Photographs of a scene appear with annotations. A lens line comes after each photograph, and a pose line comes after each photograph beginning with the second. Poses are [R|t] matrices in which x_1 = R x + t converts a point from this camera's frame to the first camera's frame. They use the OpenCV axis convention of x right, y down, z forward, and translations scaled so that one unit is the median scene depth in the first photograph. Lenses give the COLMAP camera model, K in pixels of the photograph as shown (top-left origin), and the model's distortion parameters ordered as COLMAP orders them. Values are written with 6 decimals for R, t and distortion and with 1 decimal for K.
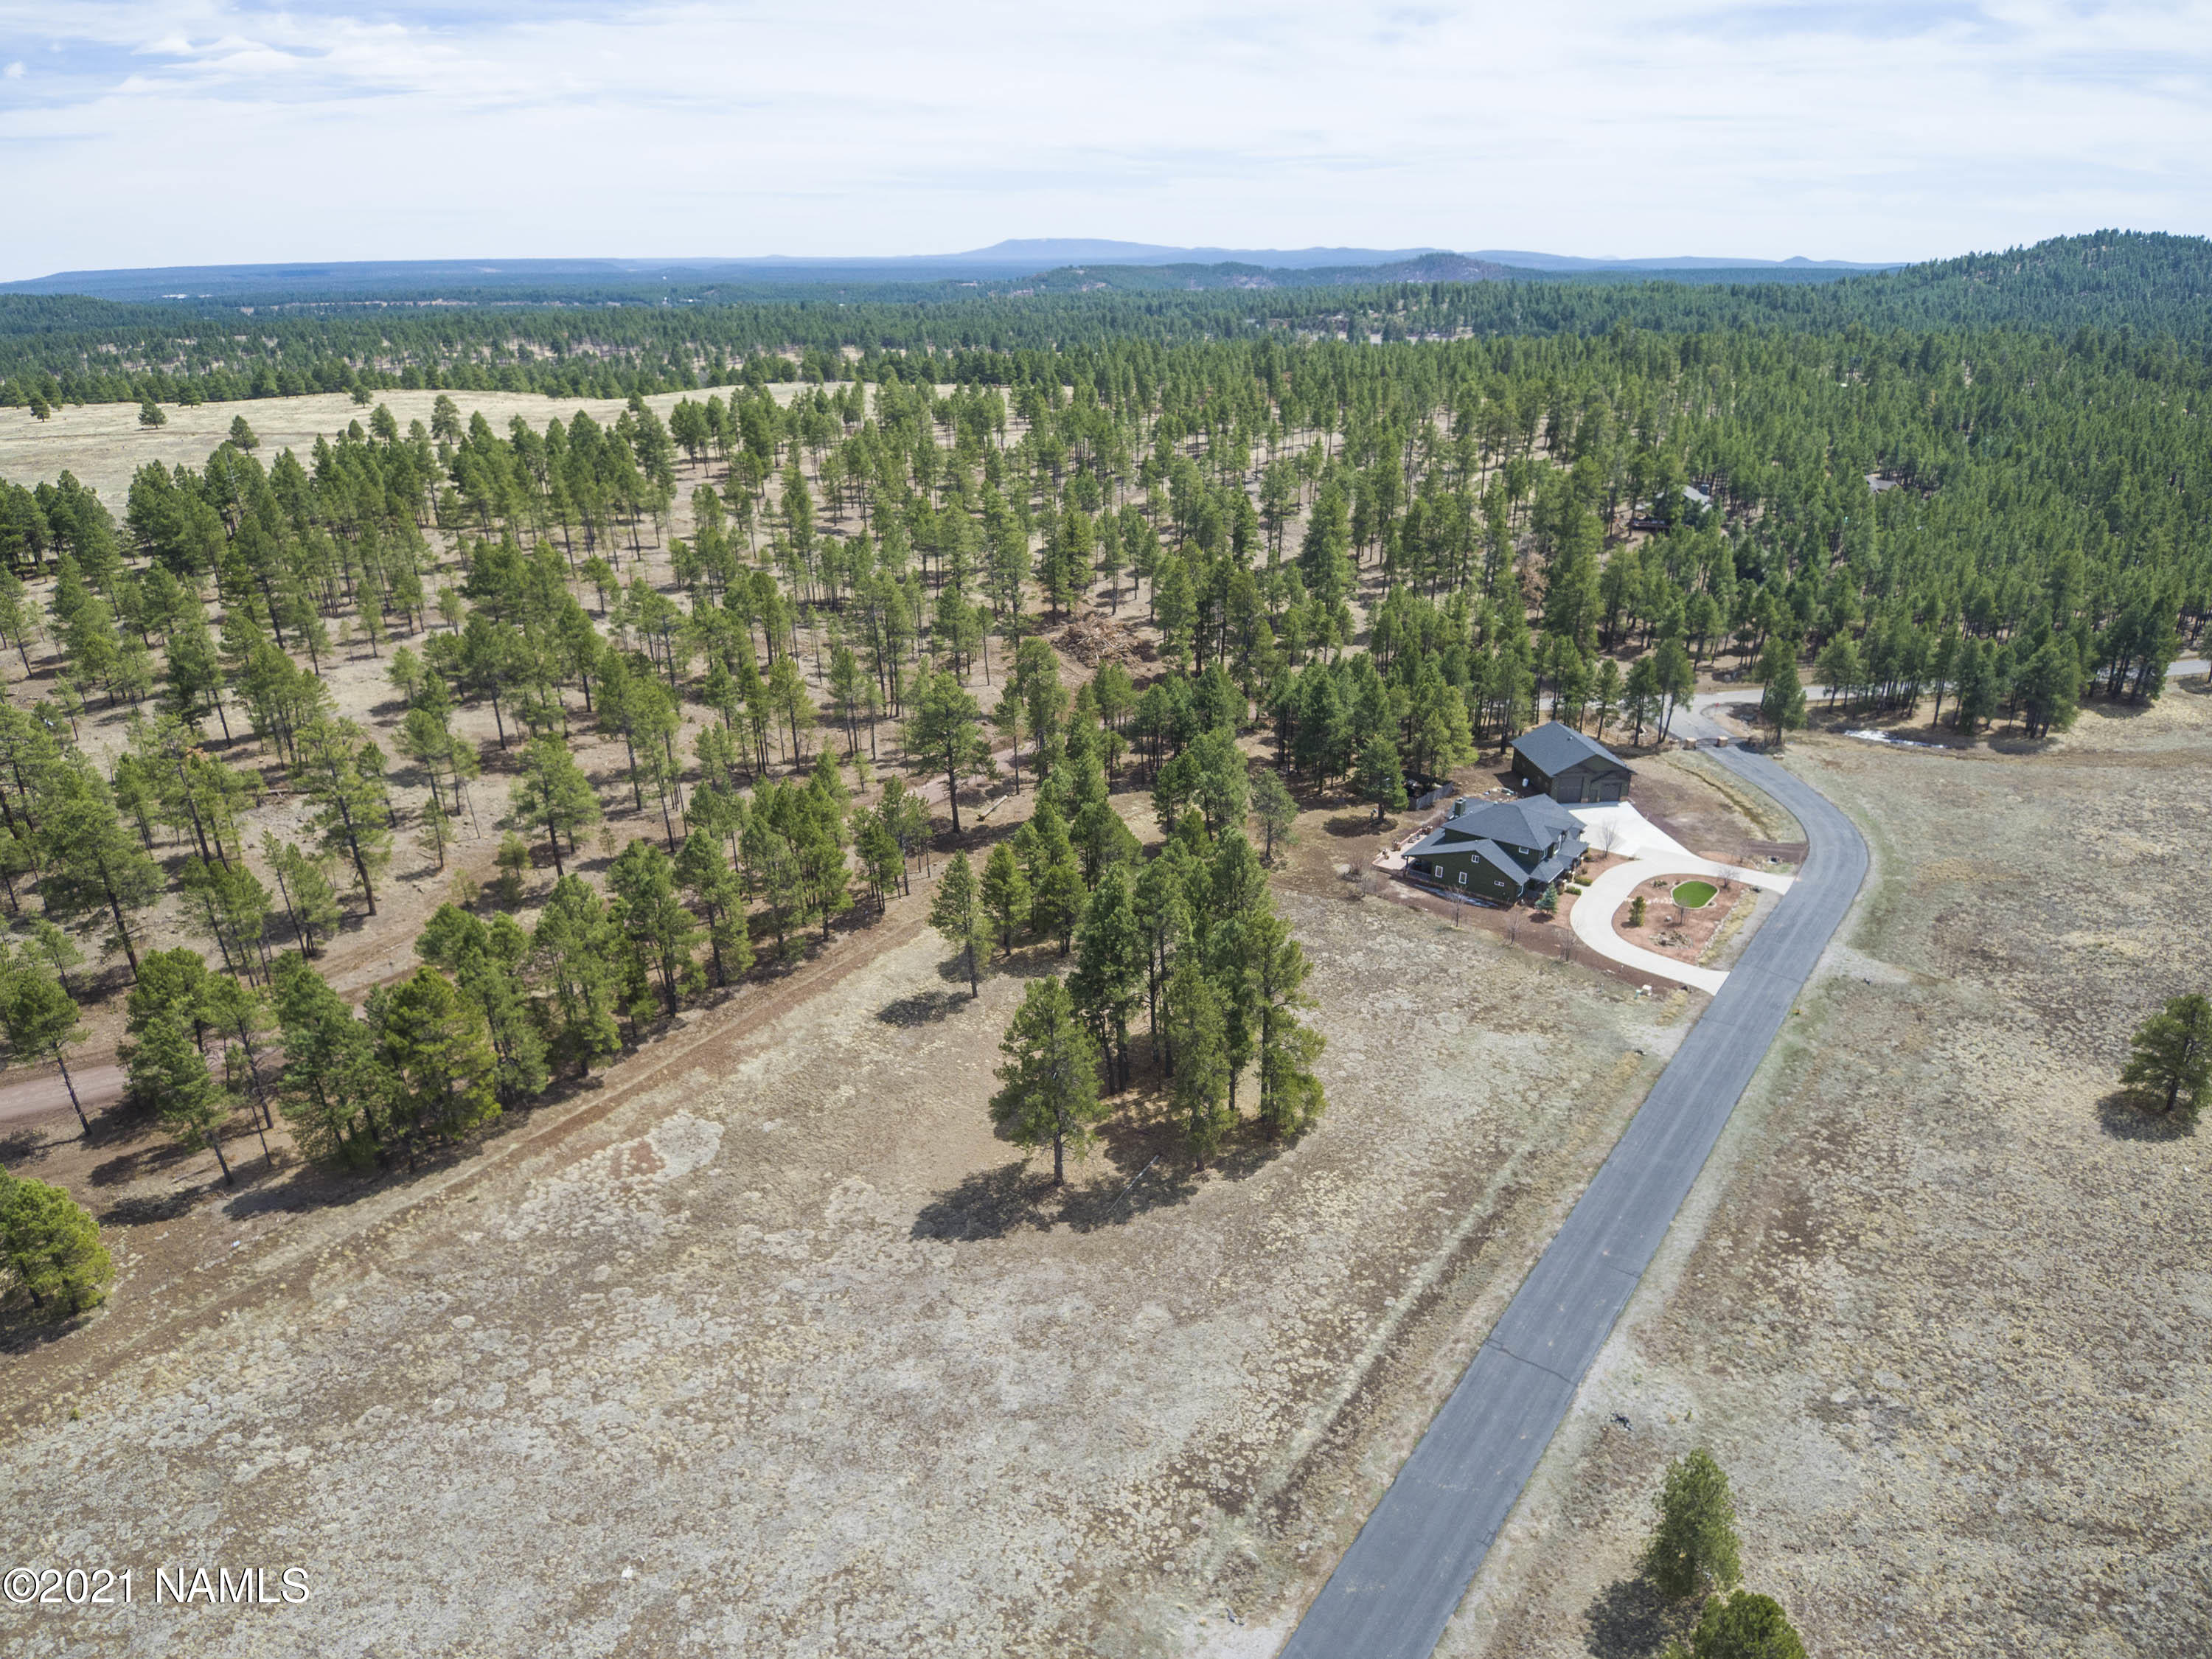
lens RADIAL K [[1338.3, 0, 1107.0], [0, 1338.3, 838.7], [0, 0, 1]] dist [0.079371, -0.104956]
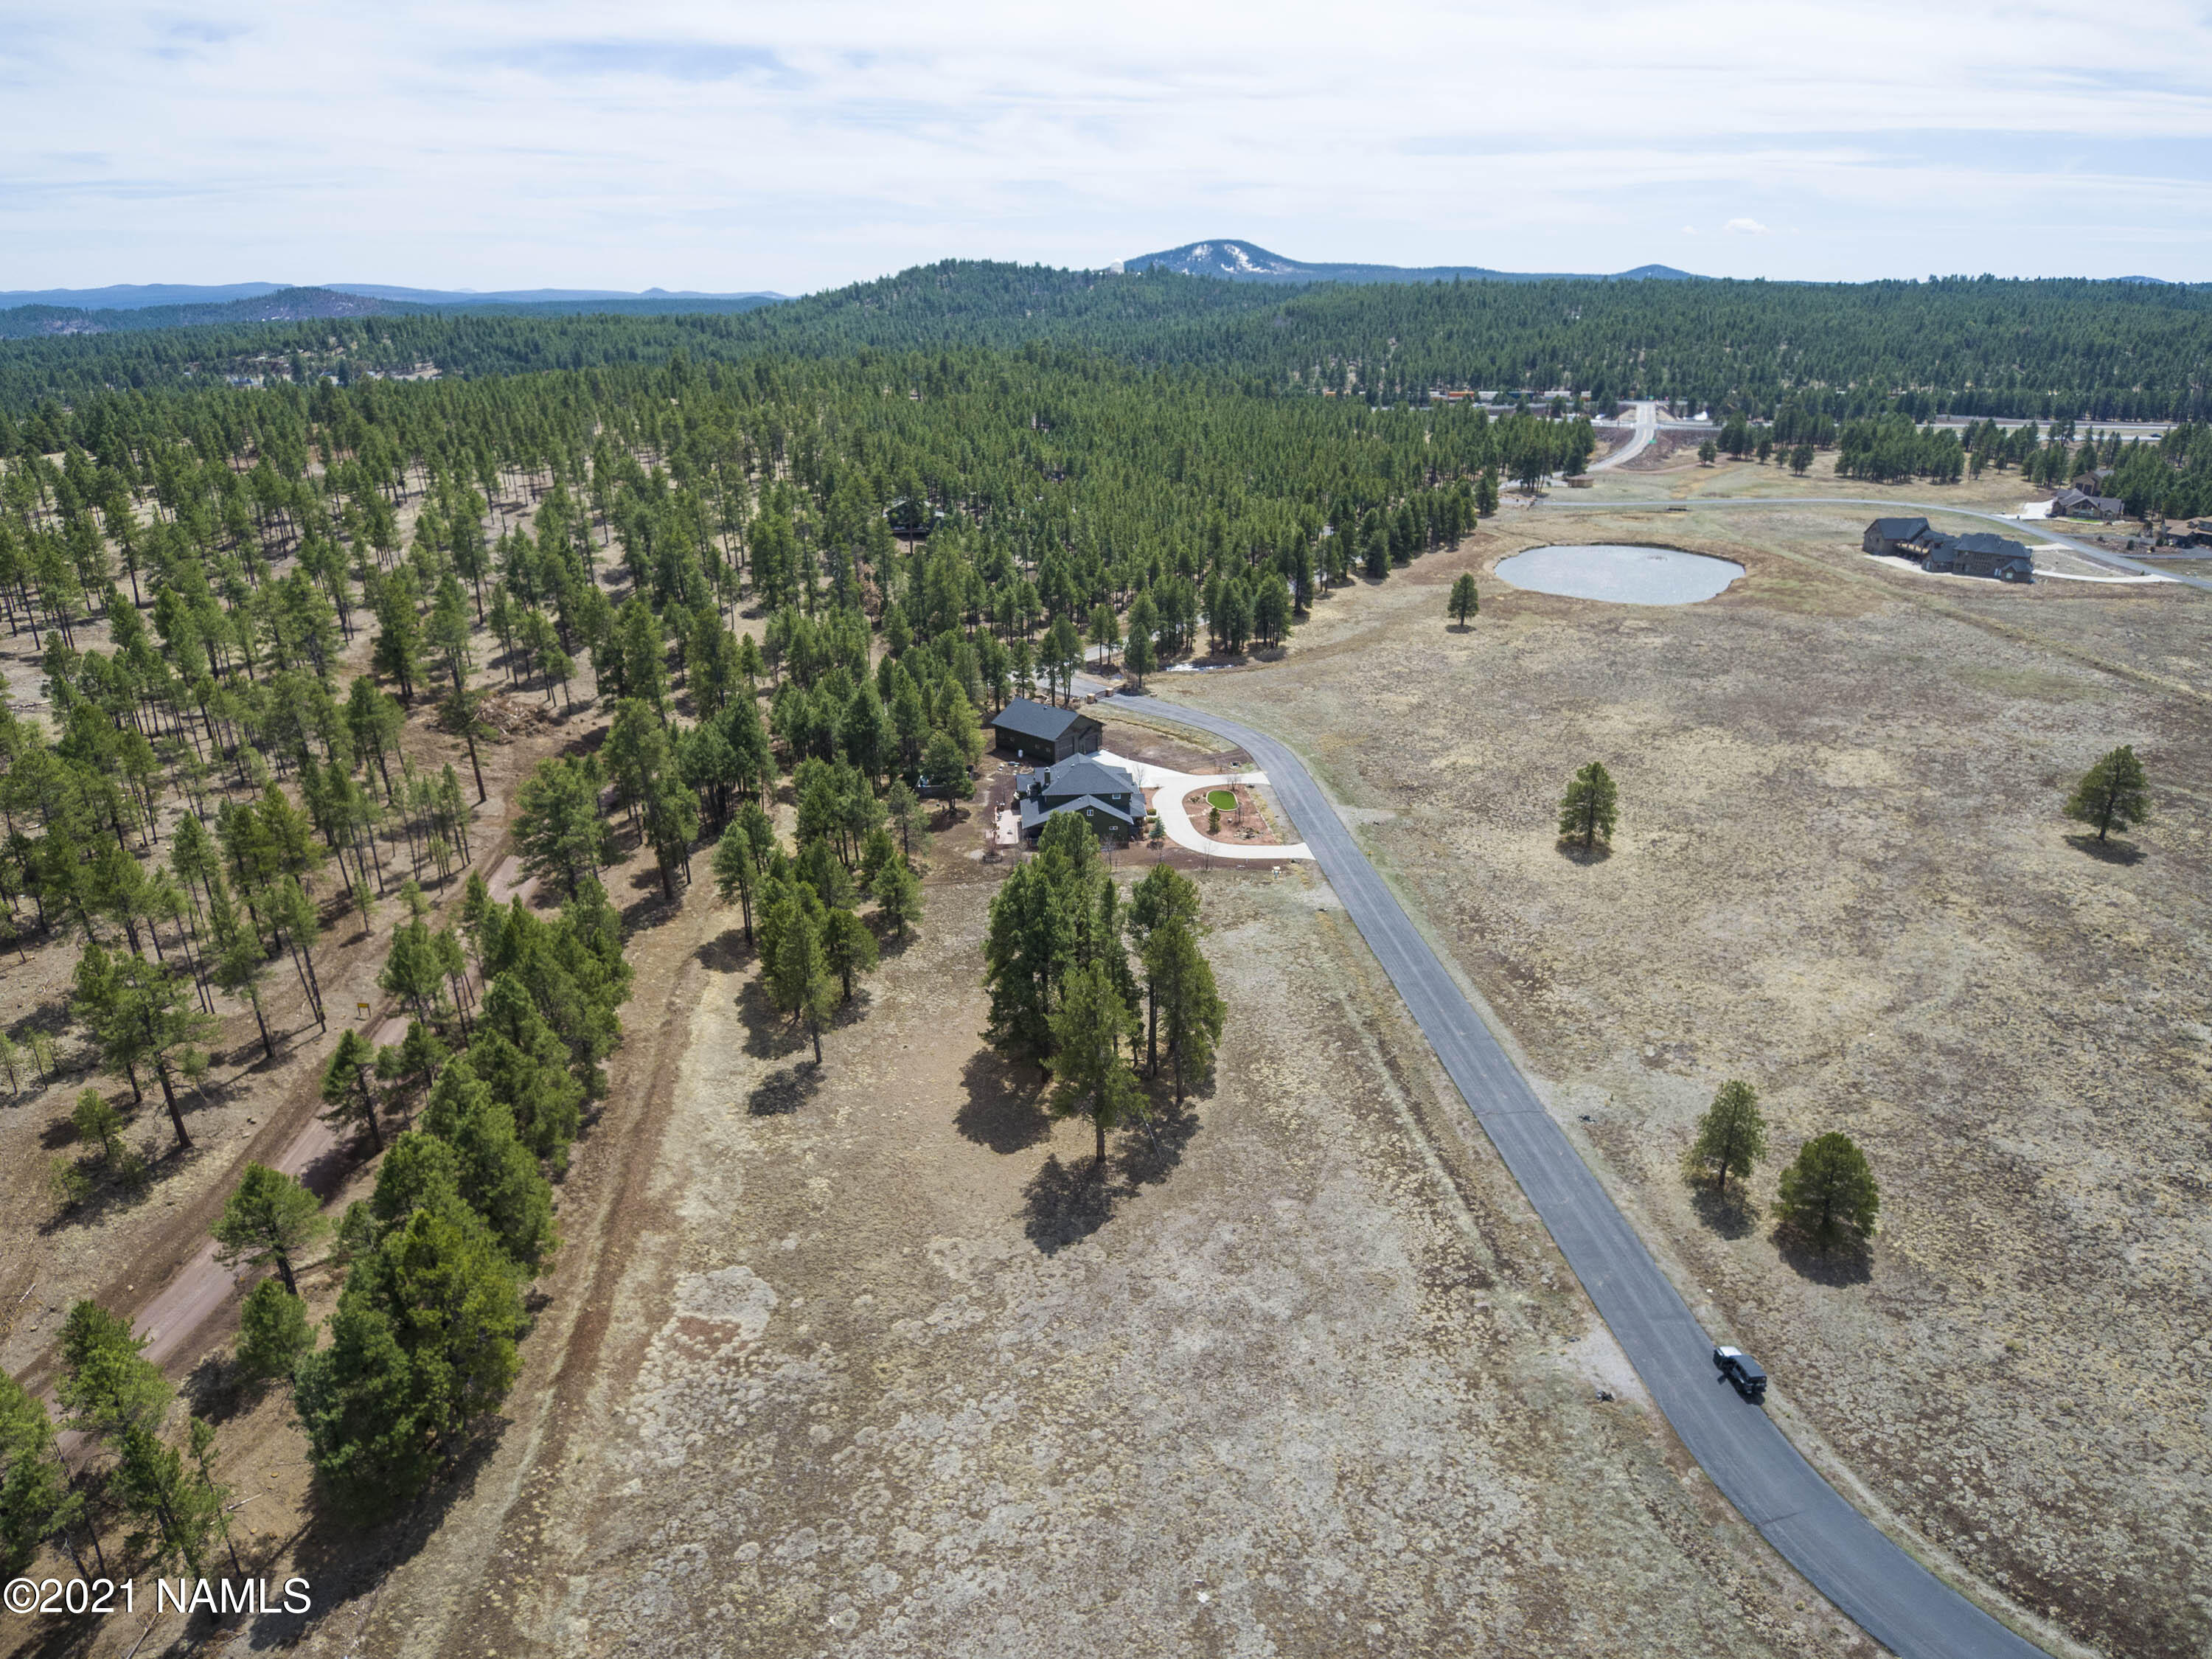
lens RADIAL K [[1369.3, 0, 1098.2], [0, 1369.3, 838.9], [0, 0, 1]] dist [0.089102, -0.126147]
pose [[0.748874, -0.247414, 0.614796, -0.592159], [0.264712, 0.962151, 0.064759, -0.049224], [-0.607549, 0.114247, 0.786023, 0.125852]]
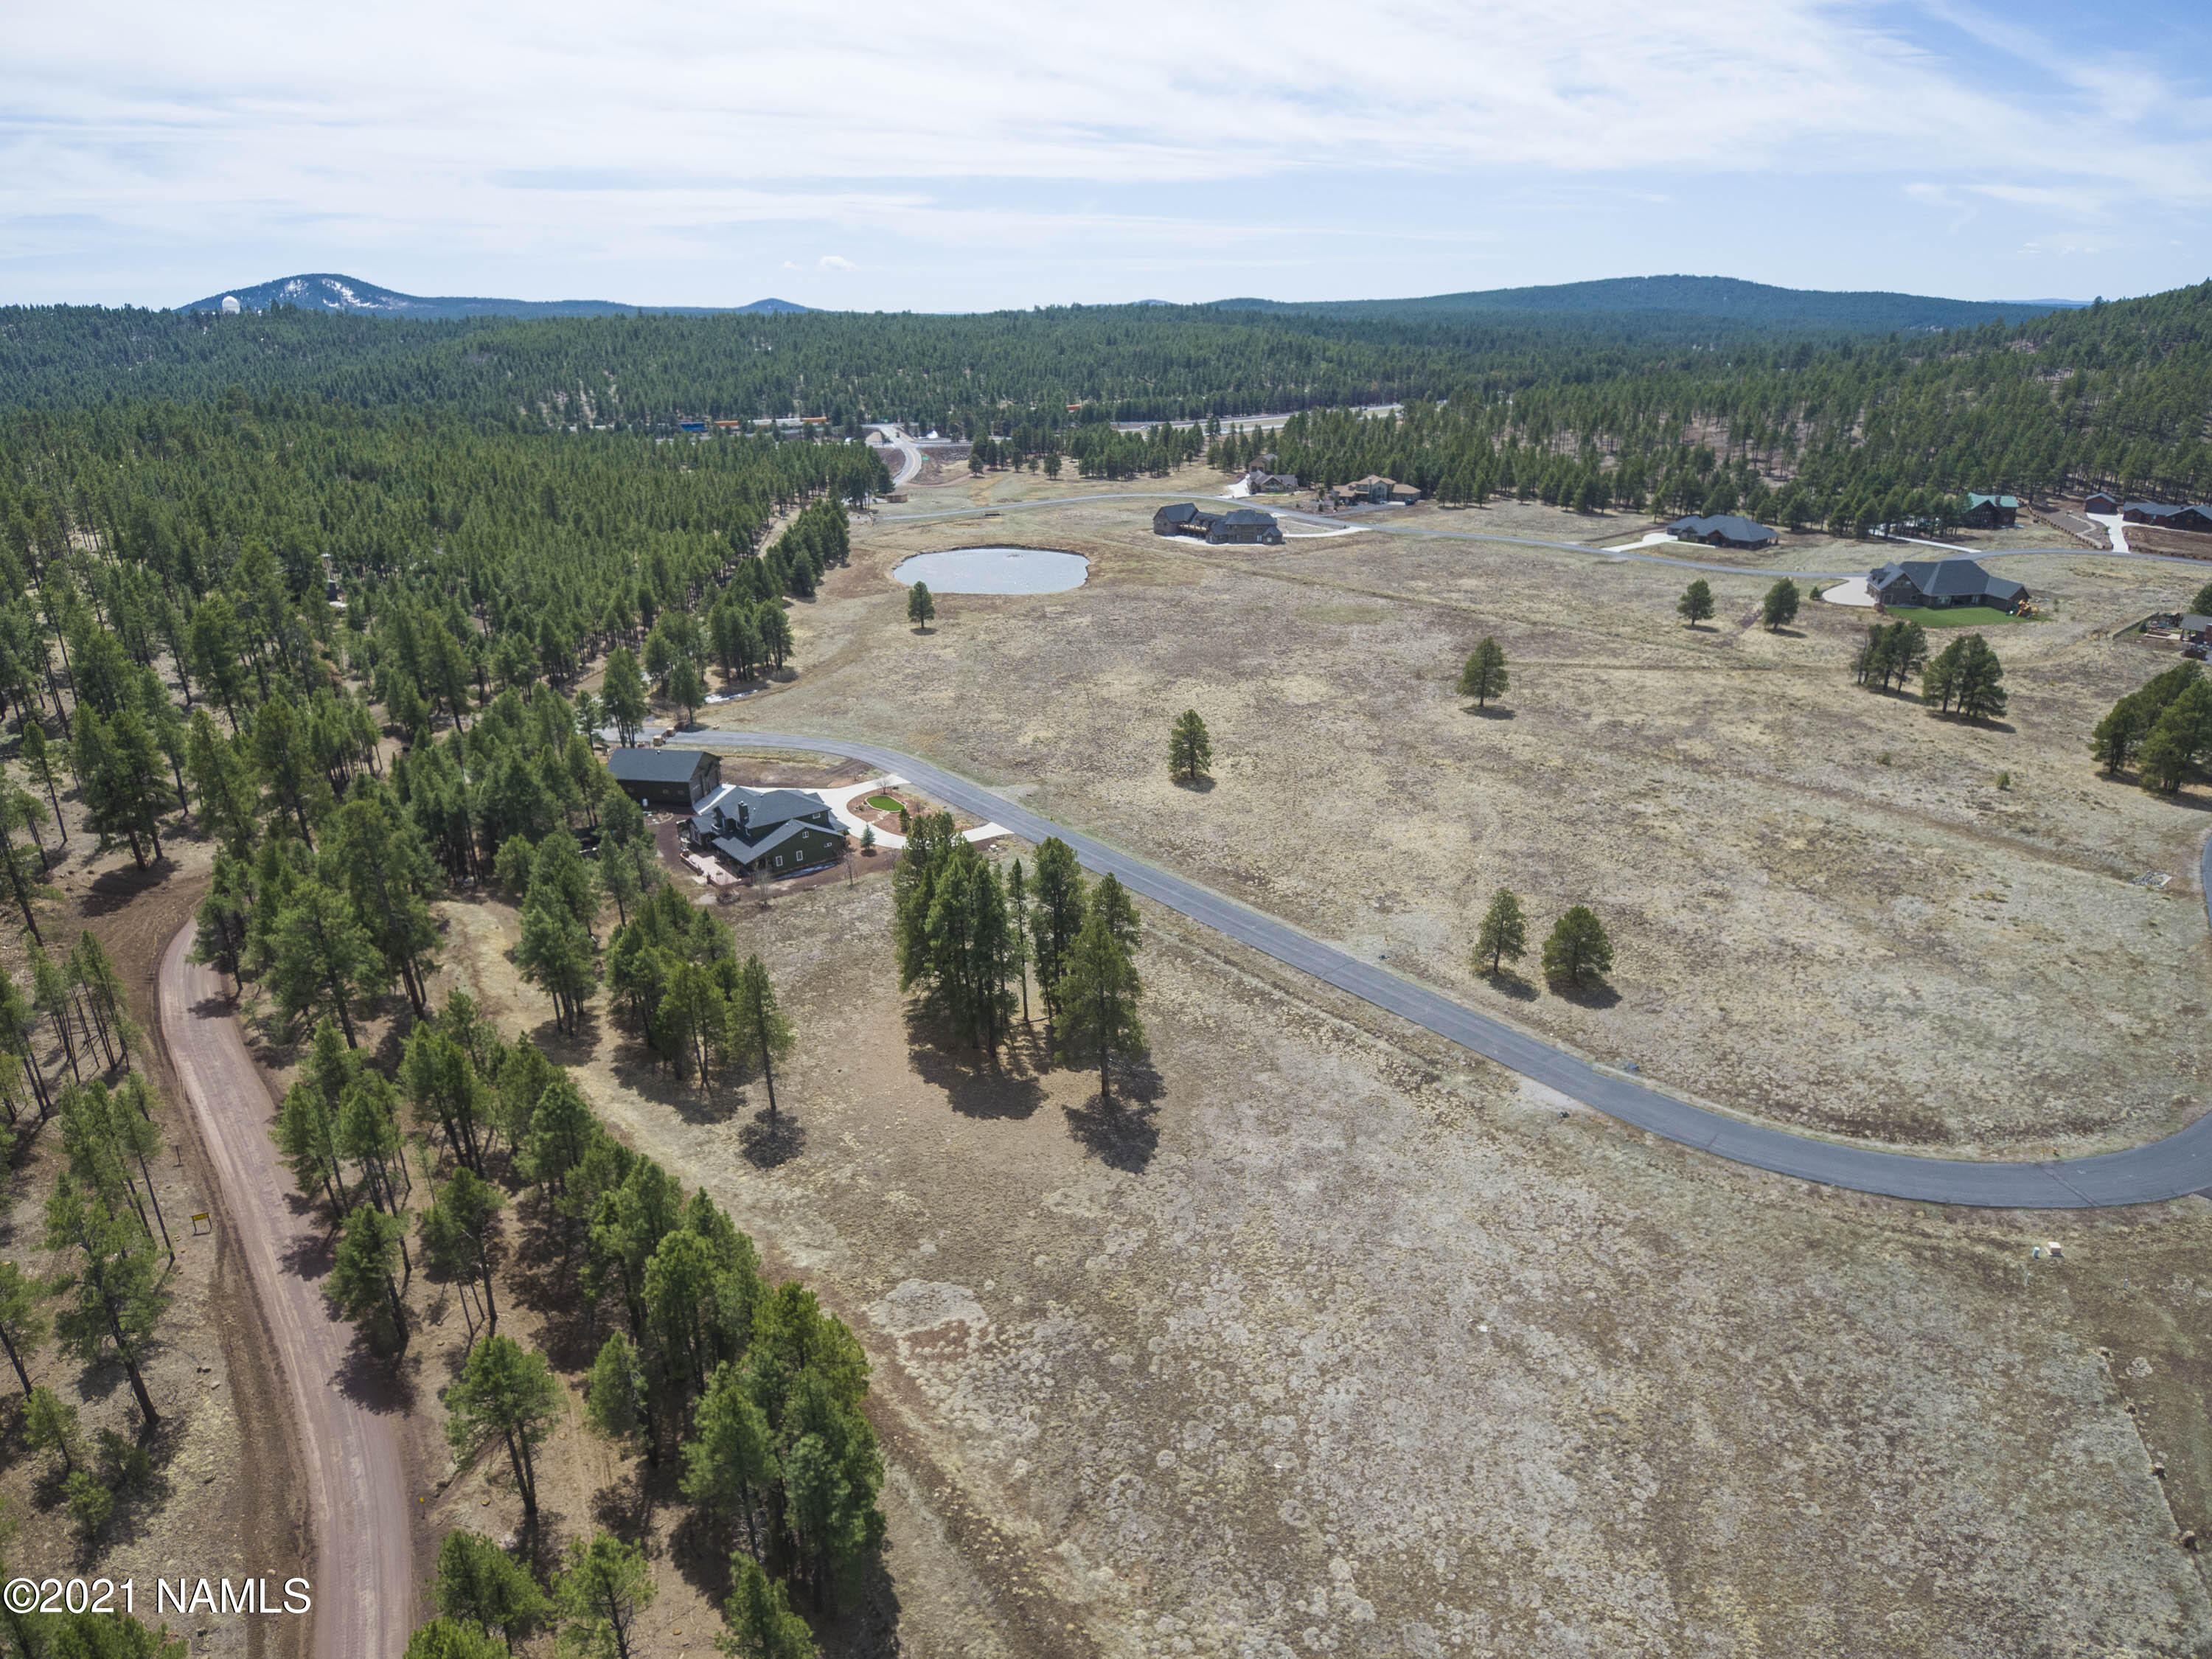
lens RADIAL K [[1338.3, 0, 1107.0], [0, 1338.3, 838.7], [0, 0, 1]] dist [0.079371, -0.104956]
pose [[0.266077, -0.353997, 0.896599, -0.943200], [0.396190, 0.888096, 0.233065, -0.201155], [-0.878770, 0.293210, 0.376551, 0.461245]]
